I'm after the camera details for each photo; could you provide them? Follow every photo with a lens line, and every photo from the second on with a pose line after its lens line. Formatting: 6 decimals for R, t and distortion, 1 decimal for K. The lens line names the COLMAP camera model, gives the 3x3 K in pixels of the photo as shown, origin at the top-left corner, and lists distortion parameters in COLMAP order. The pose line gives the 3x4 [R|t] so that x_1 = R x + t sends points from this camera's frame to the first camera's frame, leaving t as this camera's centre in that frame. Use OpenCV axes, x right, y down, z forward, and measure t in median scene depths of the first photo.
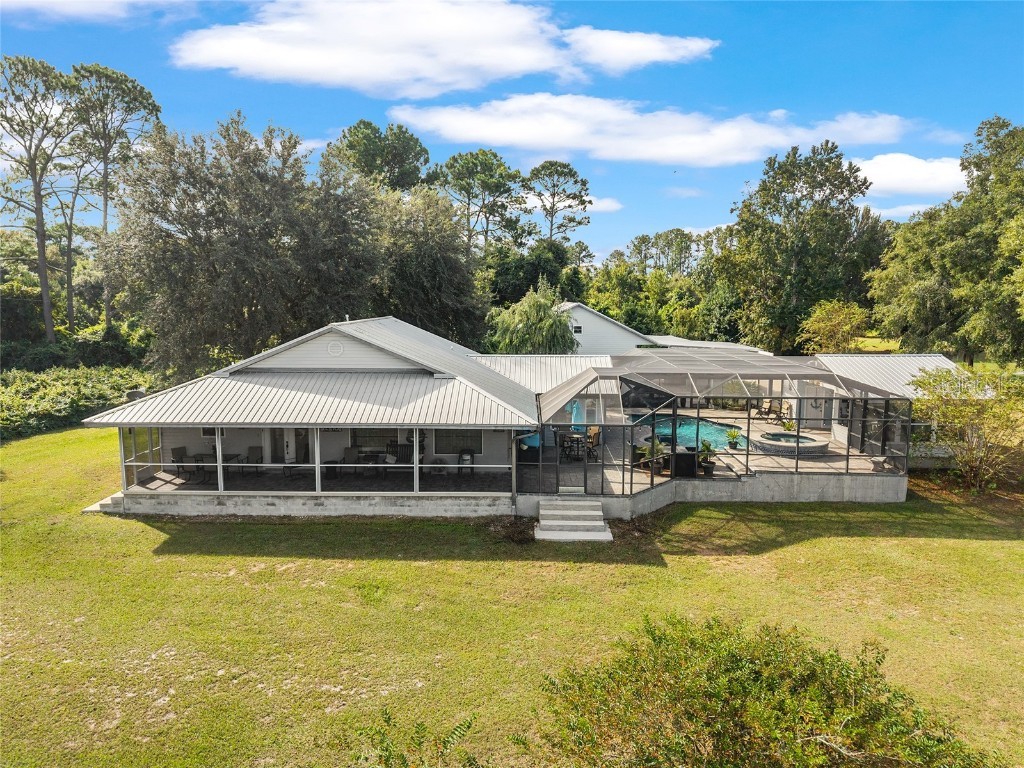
lens RADIAL K [[683.0, 0, 507.0], [0, 683.0, 381.5], [0, 0, 1]] dist [0.051208, -0.088349]
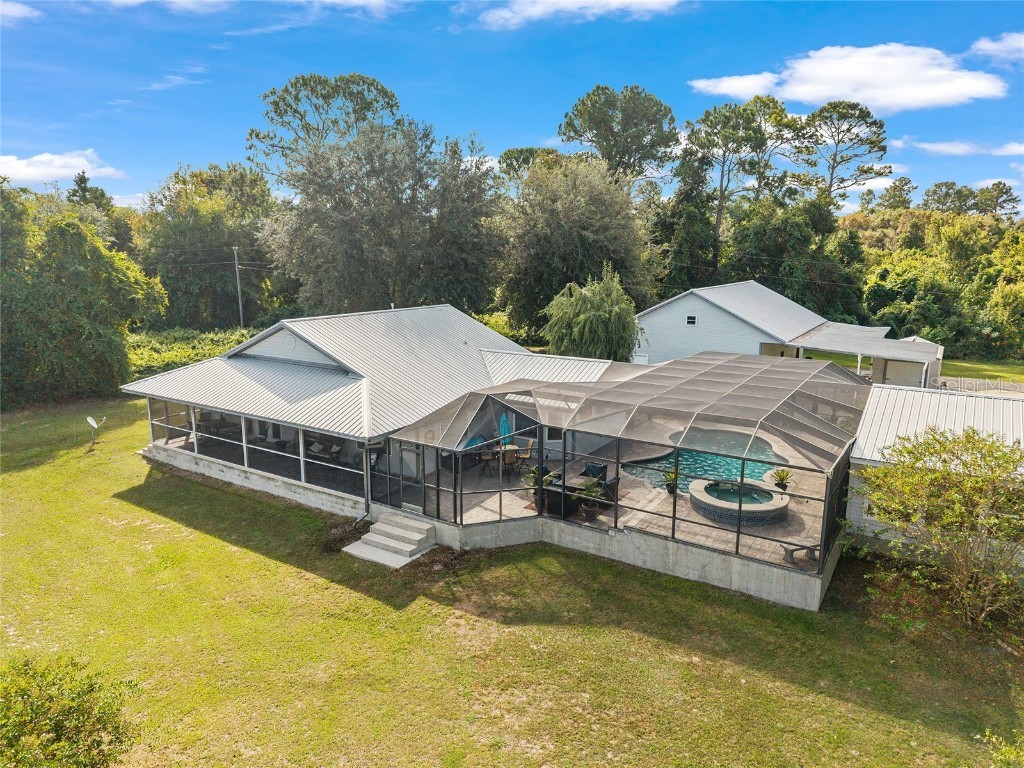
lens RADIAL K [[682.4, 0, 506.8], [0, 682.4, 382.9], [0, 0, 1]] dist [0.003490, 0.002044]
pose [[0.850323, 0.098689, -0.516924, 0.691267], [-0.061696, 0.994180, 0.088316, -0.112128], [0.522631, -0.043205, 0.851463, 0.250681]]
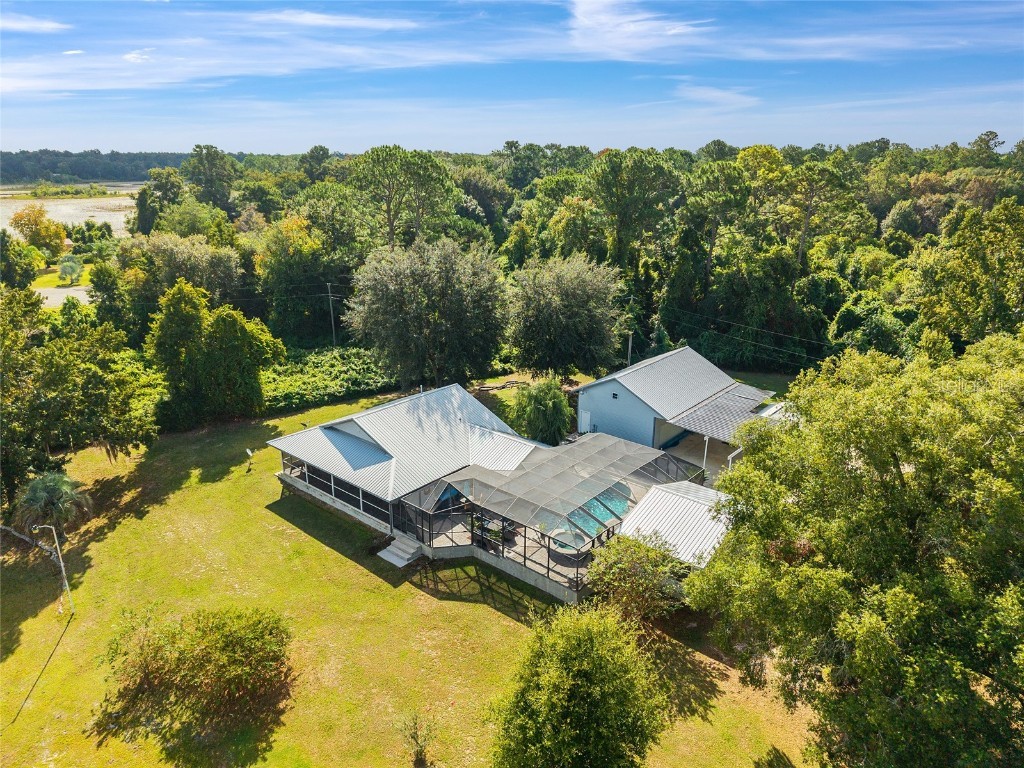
lens RADIAL K [[679.7, 0, 504.9], [0, 679.7, 370.5], [0, 0, 1]] dist [0.055793, -0.083866]
pose [[0.773920, 0.183076, -0.606243, 1.399388], [-0.075191, 0.977094, 0.199080, -0.709529], [0.628803, -0.108488, 0.769959, -0.289138]]
